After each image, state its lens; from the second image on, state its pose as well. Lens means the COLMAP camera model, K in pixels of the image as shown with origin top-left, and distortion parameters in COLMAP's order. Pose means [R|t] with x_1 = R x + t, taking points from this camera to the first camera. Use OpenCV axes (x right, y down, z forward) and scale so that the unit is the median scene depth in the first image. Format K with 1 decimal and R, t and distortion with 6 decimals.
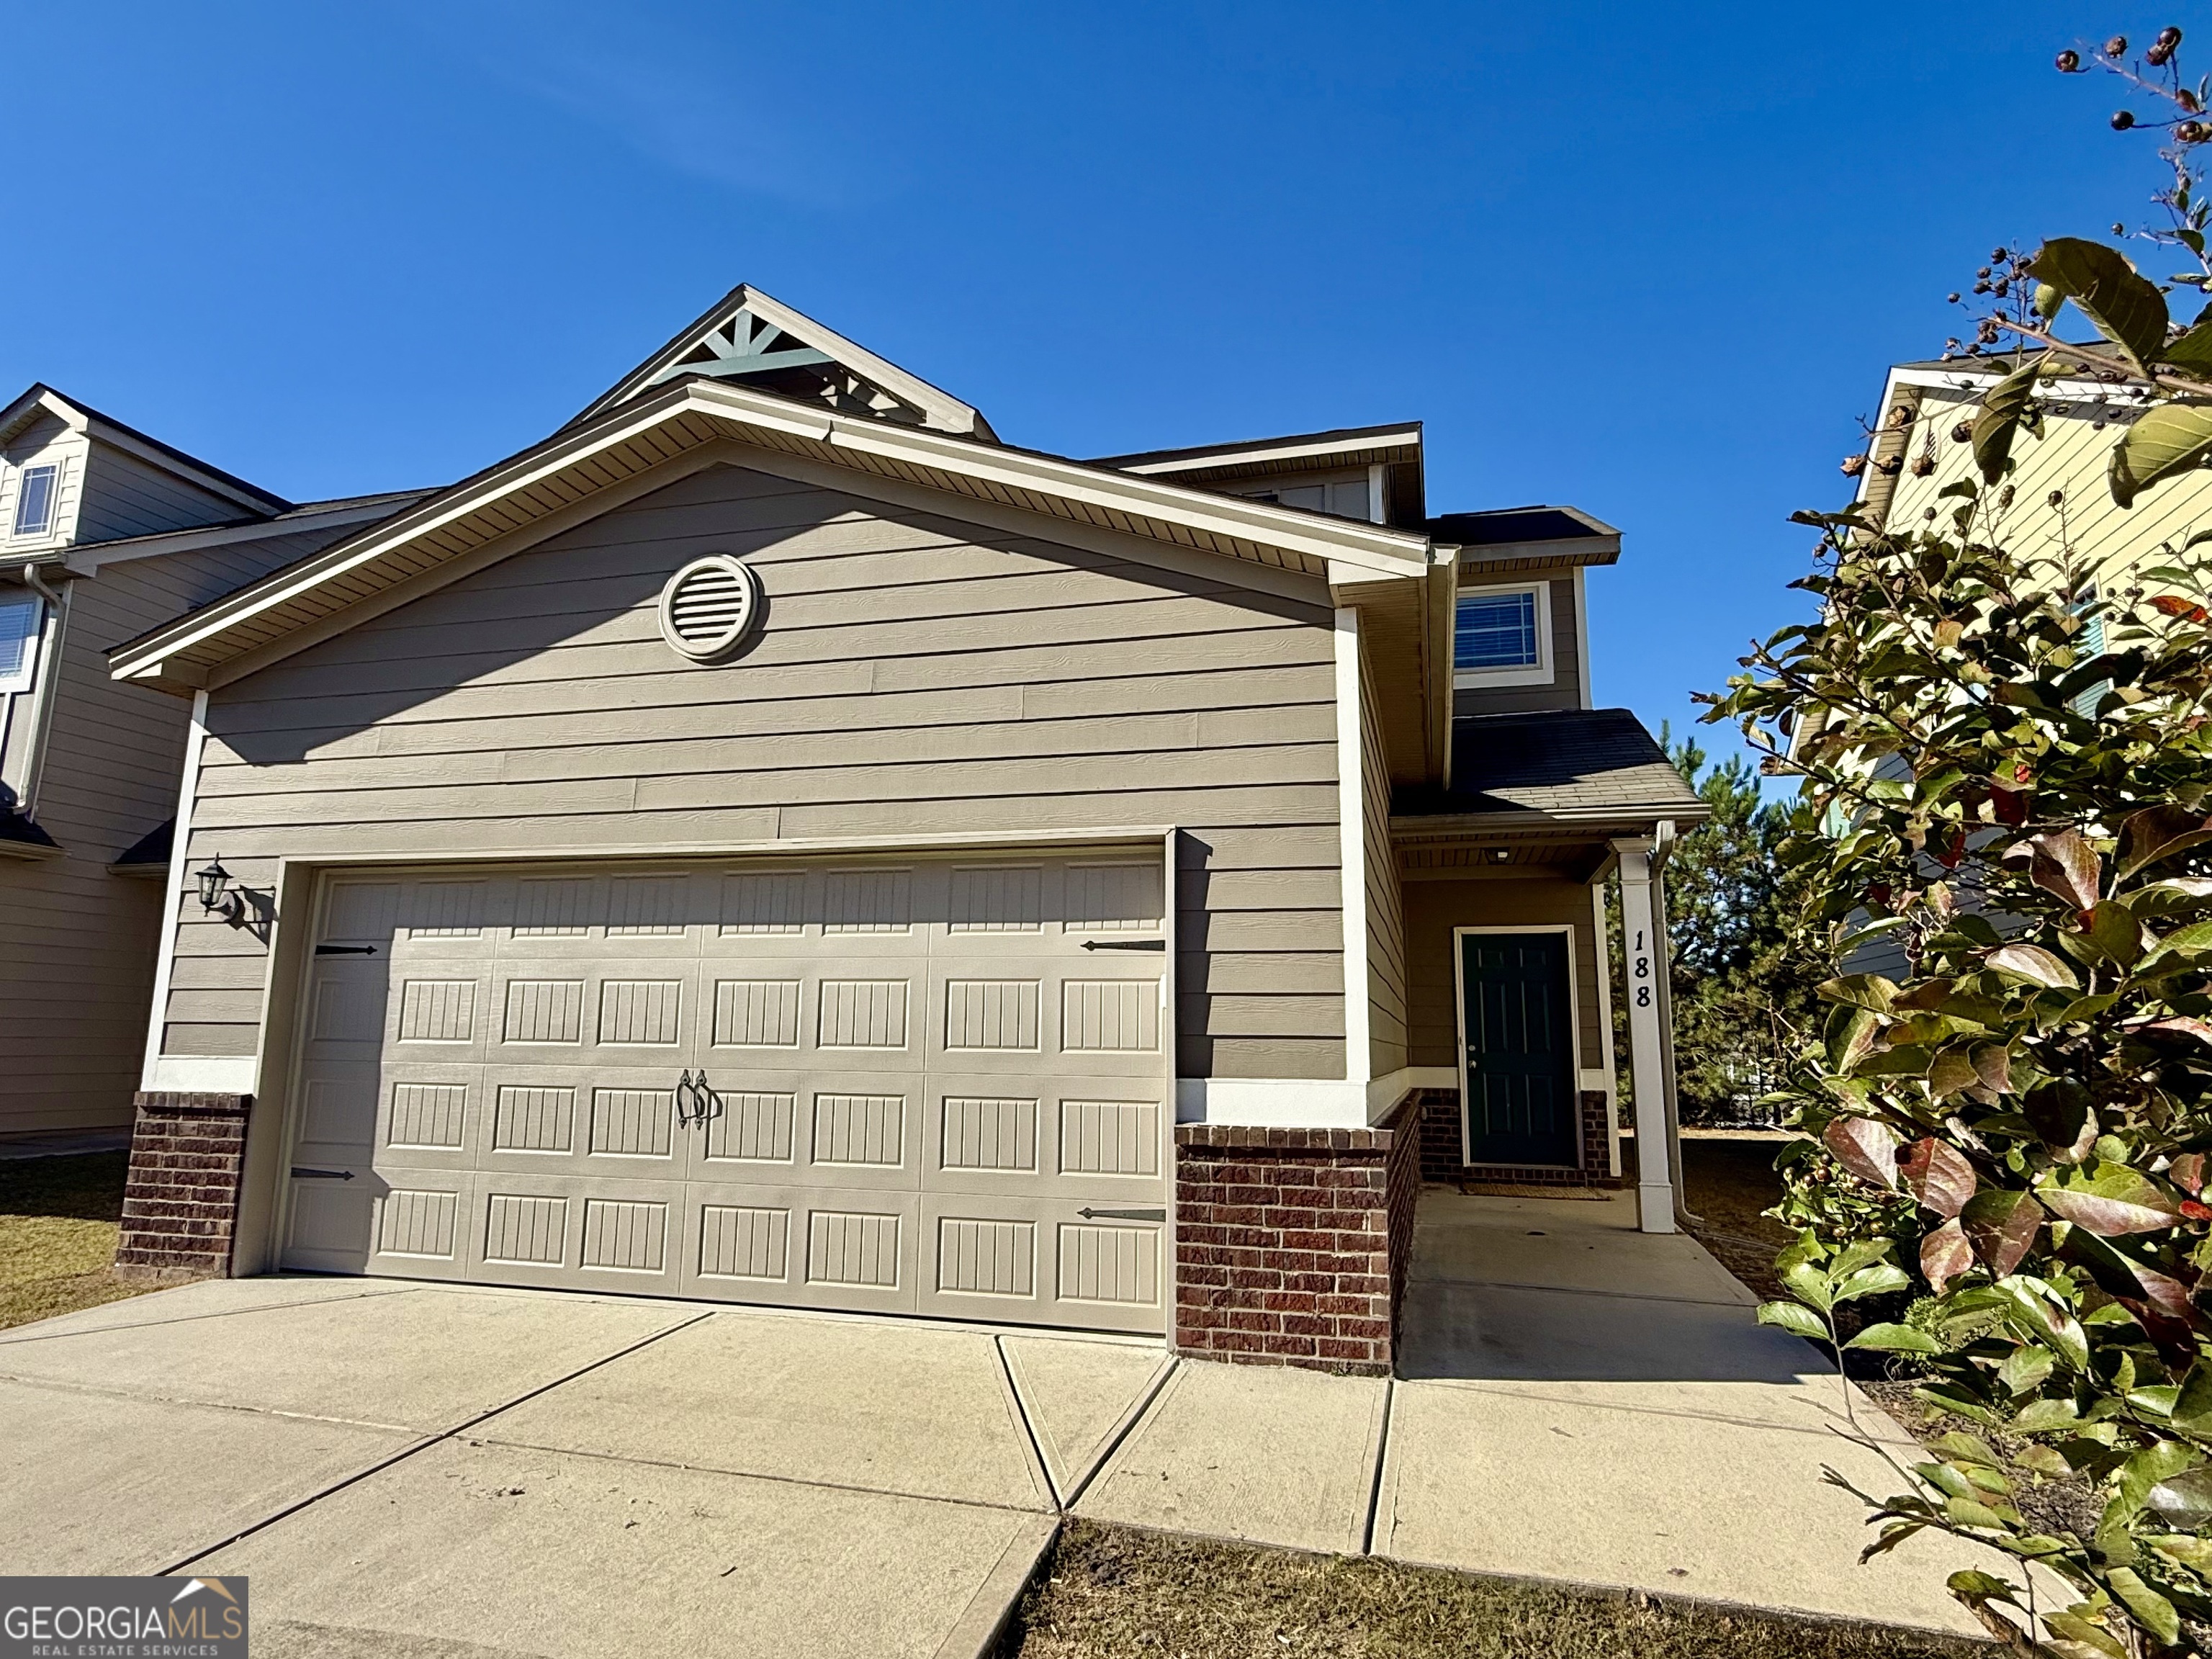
lens RADIAL K [[1267.7, 0, 1100.0], [0, 1267.7, 817.5], [0, 0, 1]] dist [0.001566, -0.000464]
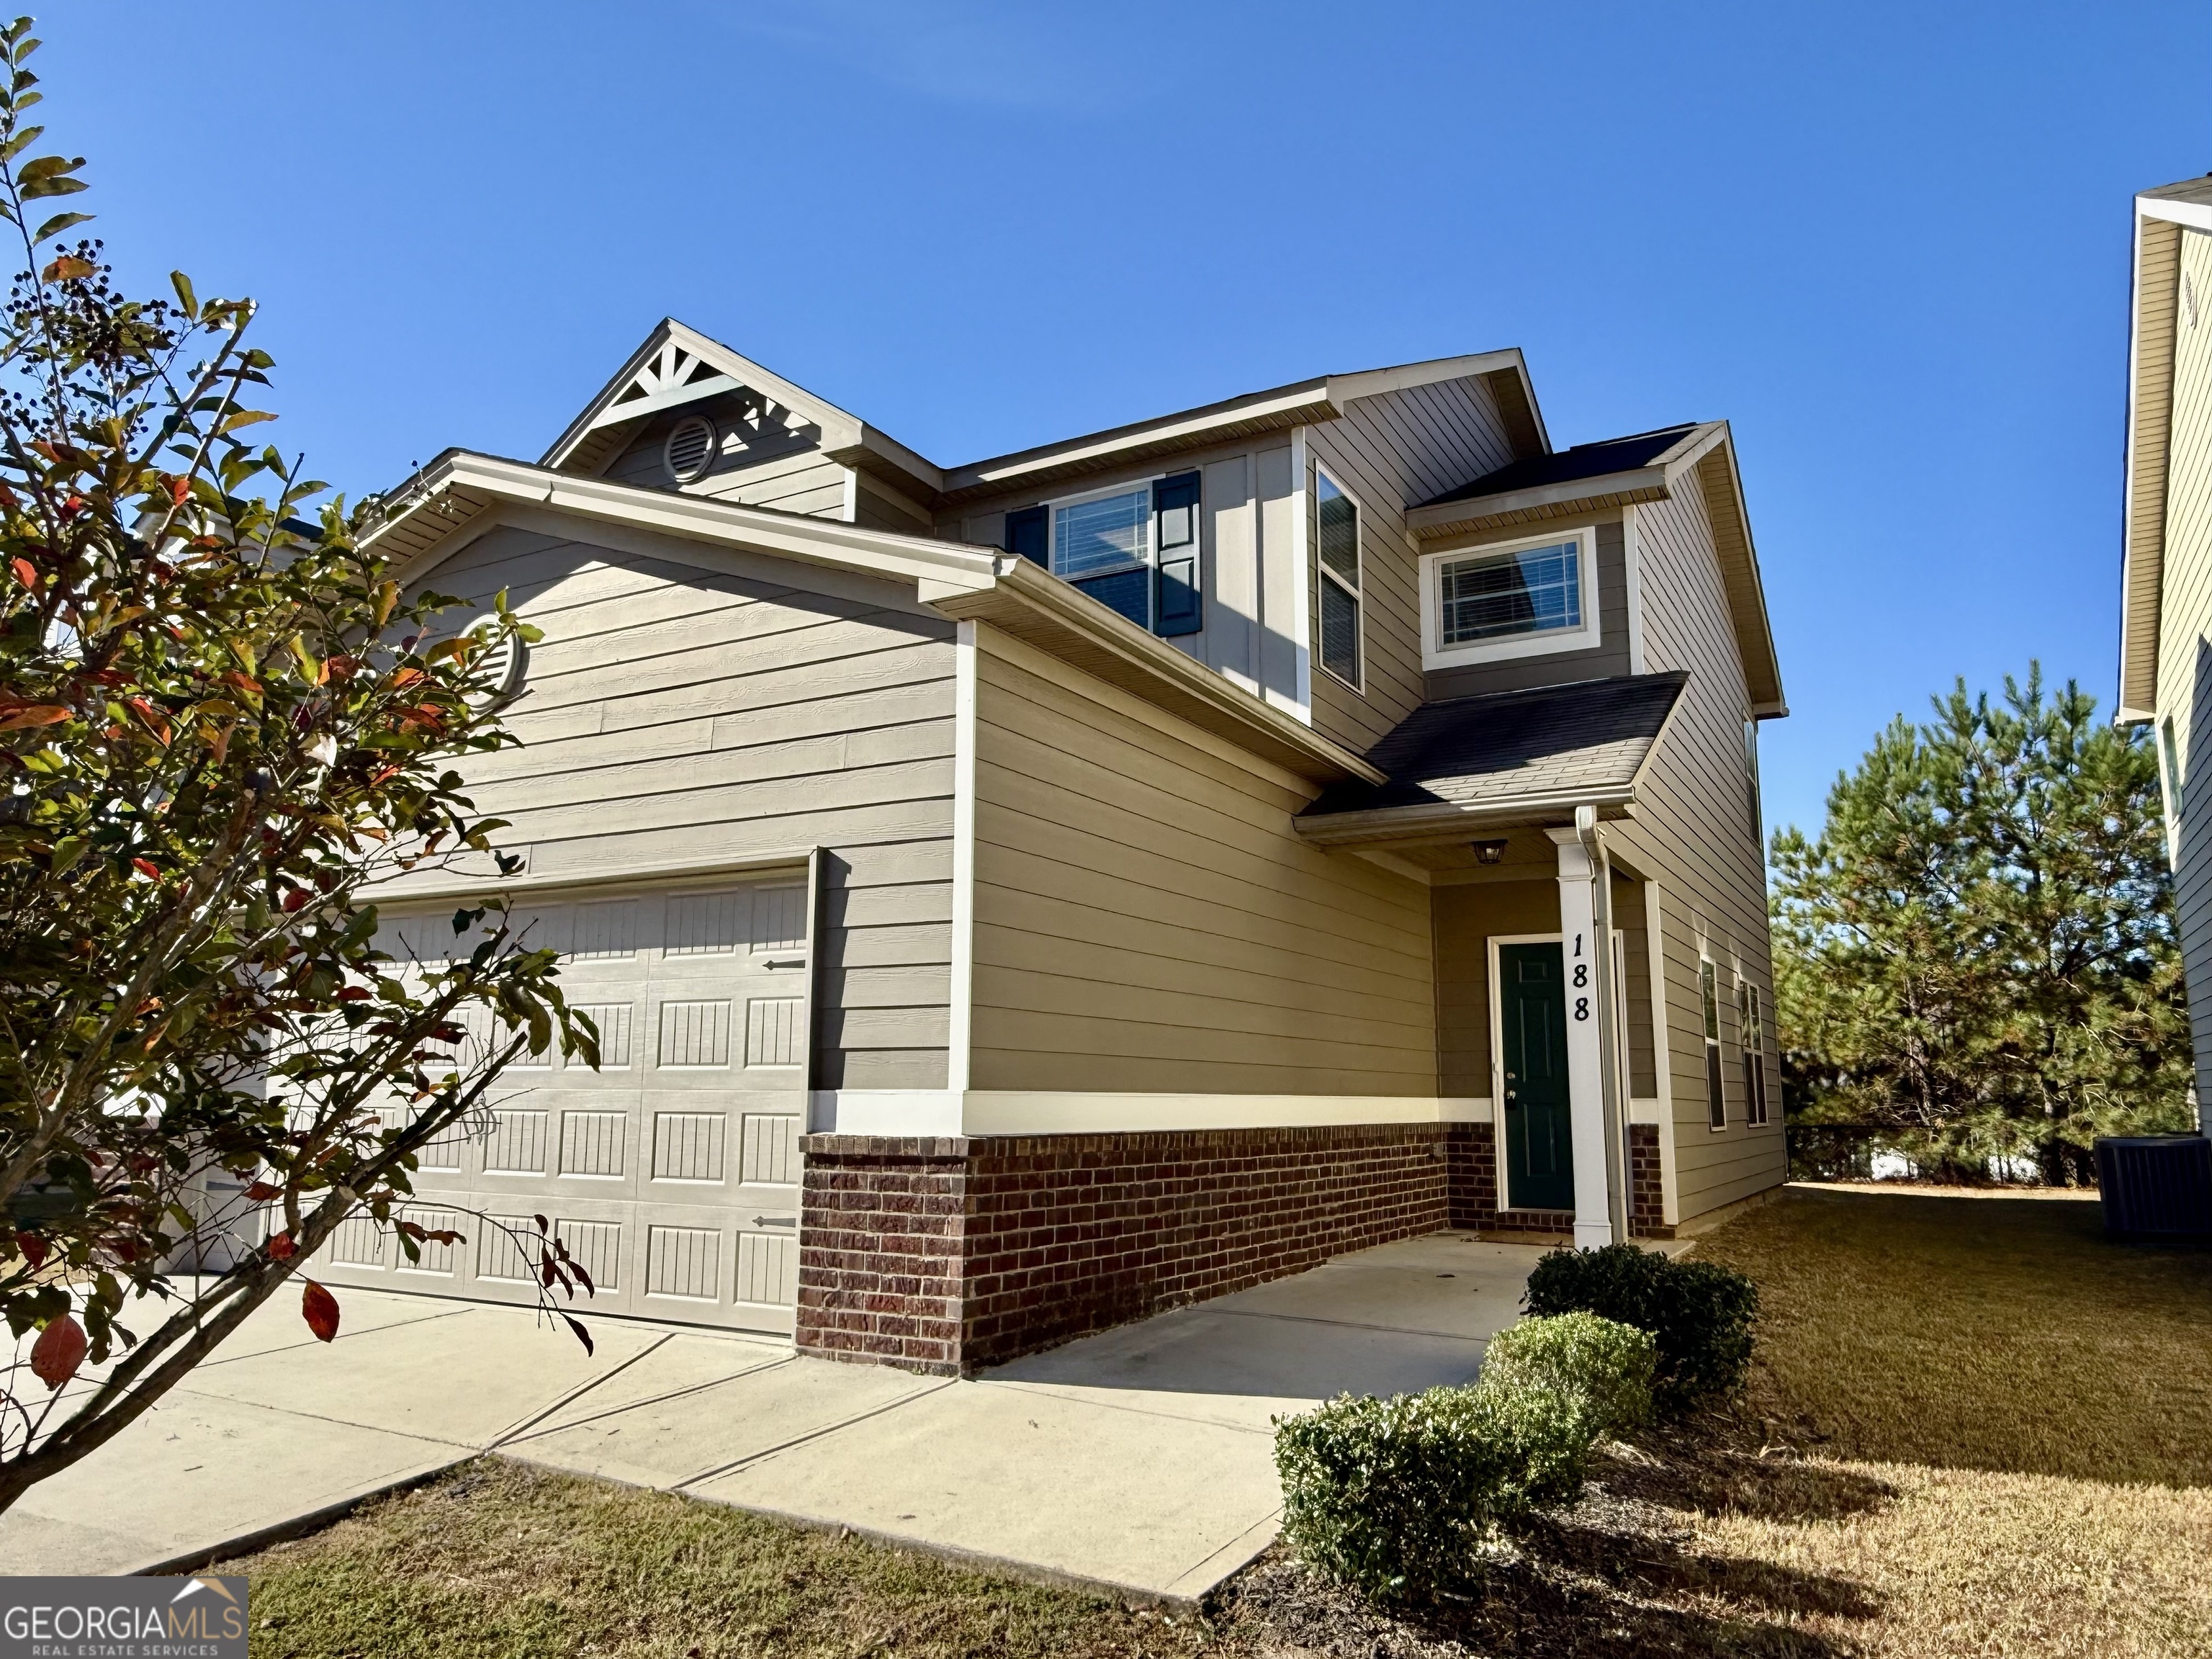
lens RADIAL K [[1507.8, 0, 1106.0], [0, 1507.8, 829.5], [0, 0, 1]] dist [-0.001305, -0.002733]
pose [[0.968292, -0.049969, -0.244773, 0.615408], [0.050258, 0.998723, -0.005069, 0.011477], [0.244714, -0.007394, 0.969567, -0.136203]]
